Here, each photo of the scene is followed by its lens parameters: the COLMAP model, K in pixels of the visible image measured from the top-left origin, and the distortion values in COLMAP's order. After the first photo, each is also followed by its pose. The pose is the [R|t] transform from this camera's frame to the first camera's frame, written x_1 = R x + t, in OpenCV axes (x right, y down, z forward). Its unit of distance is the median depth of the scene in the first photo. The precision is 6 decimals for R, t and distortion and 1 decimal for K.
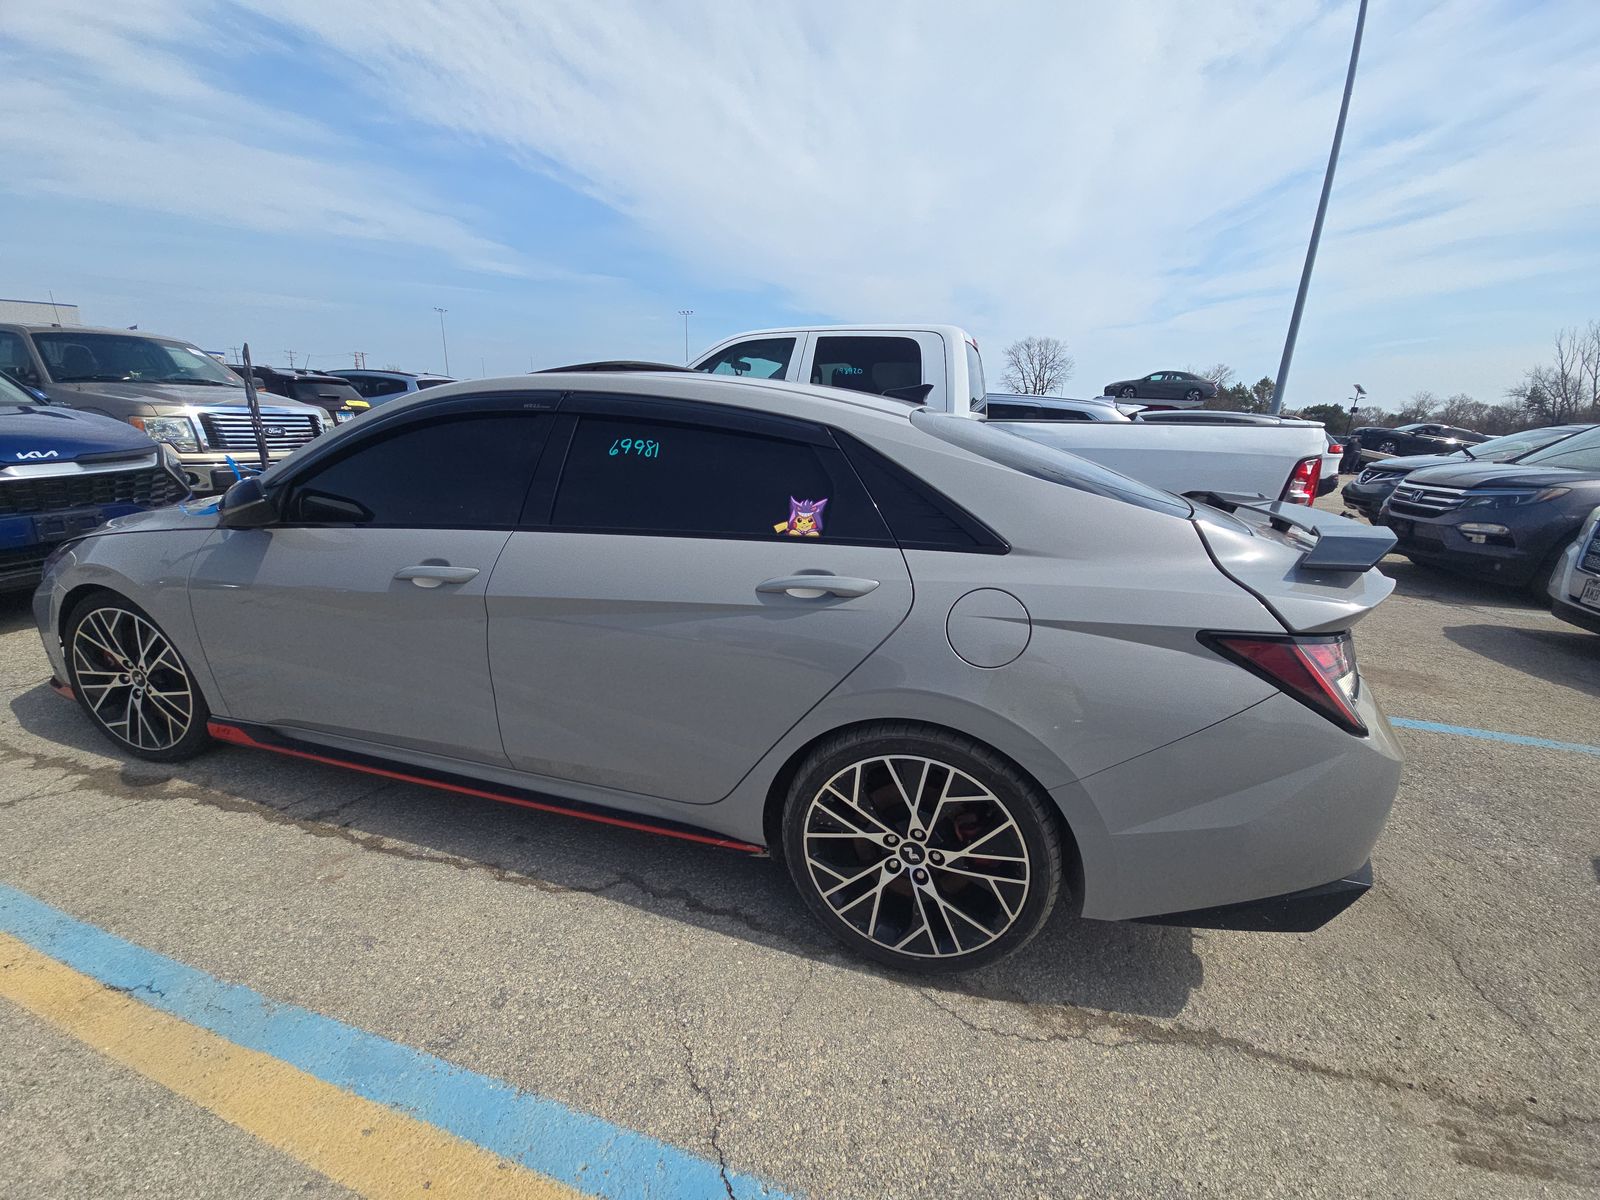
lens RADIAL K [[650.2, 0, 819.7], [0, 650.2, 593.6], [0, 0, 1]] dist [0.038578, -0.023682]
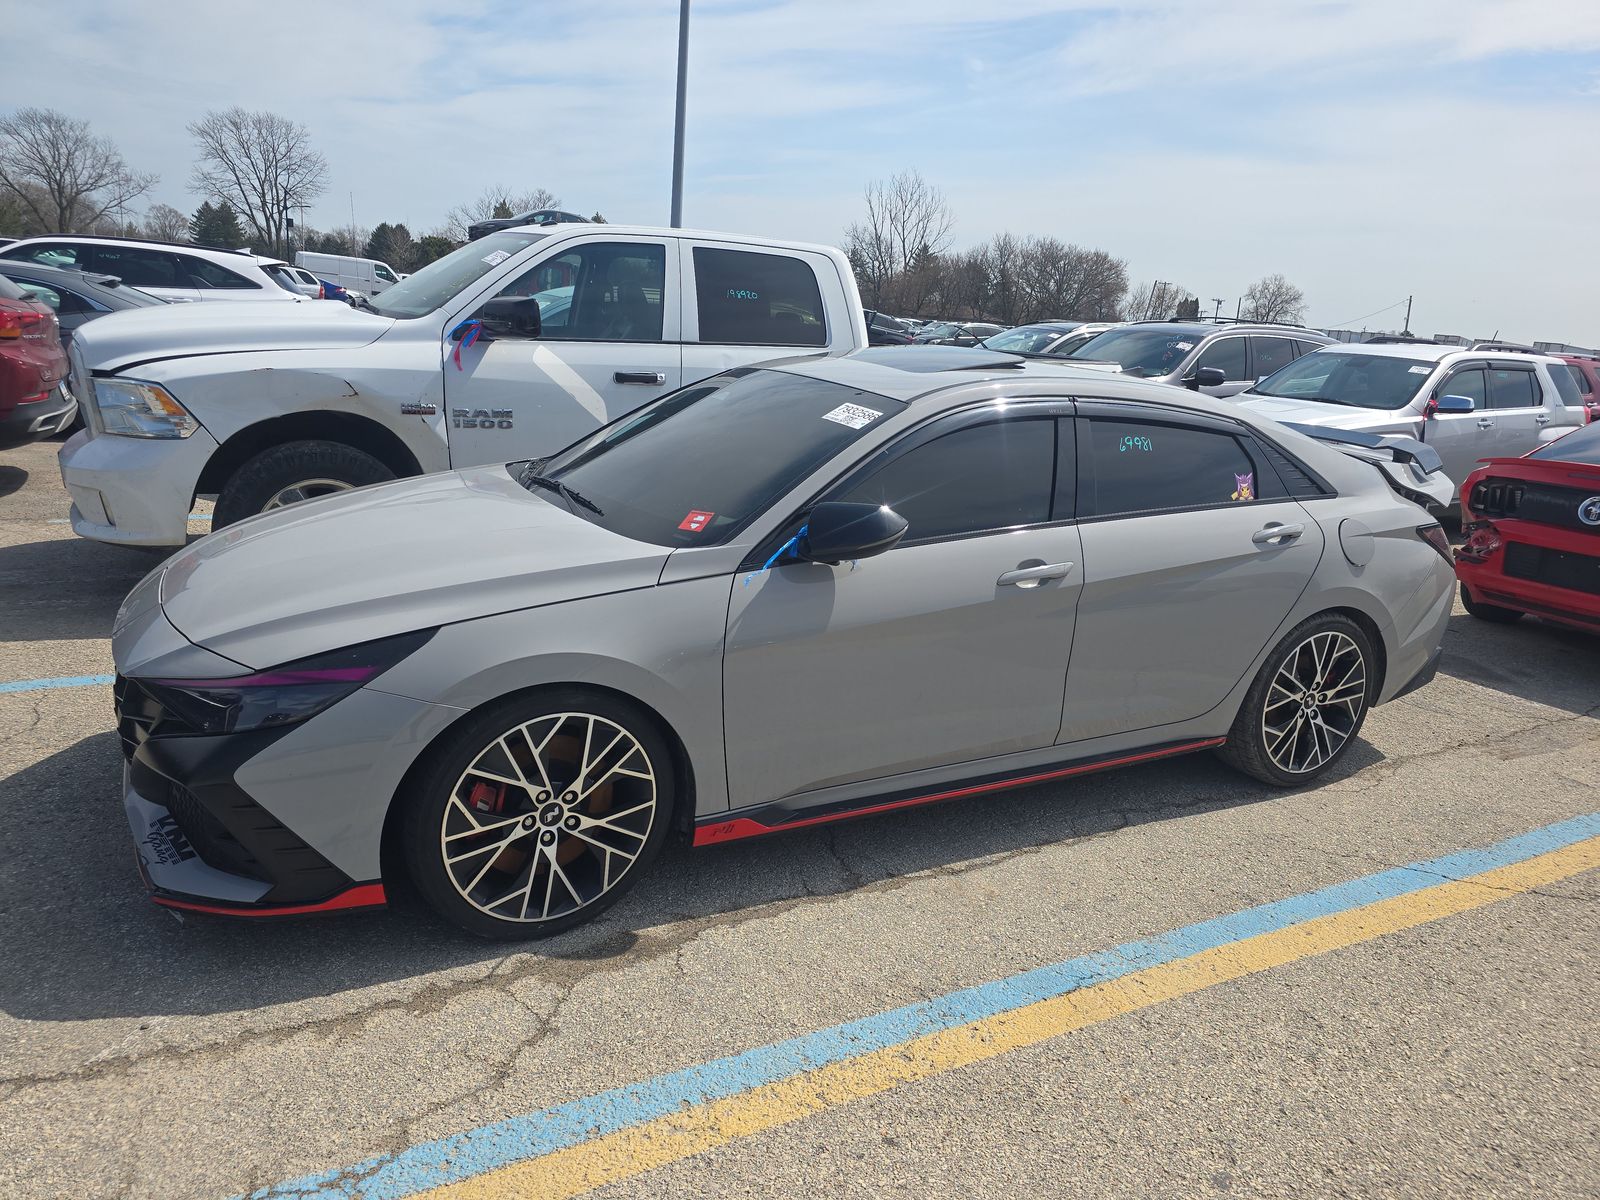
lens RADIAL K [[1158.9, 0, 800.4], [0, 1158.9, 545.5], [0, 0, 1]] dist [0.020350, 0.000274]
pose [[0.688559, -0.134138, 0.712667, -2.144960], [0.139990, 0.988846, 0.050866, -0.219573], [-0.711540, 0.064742, 0.699656, -0.055914]]
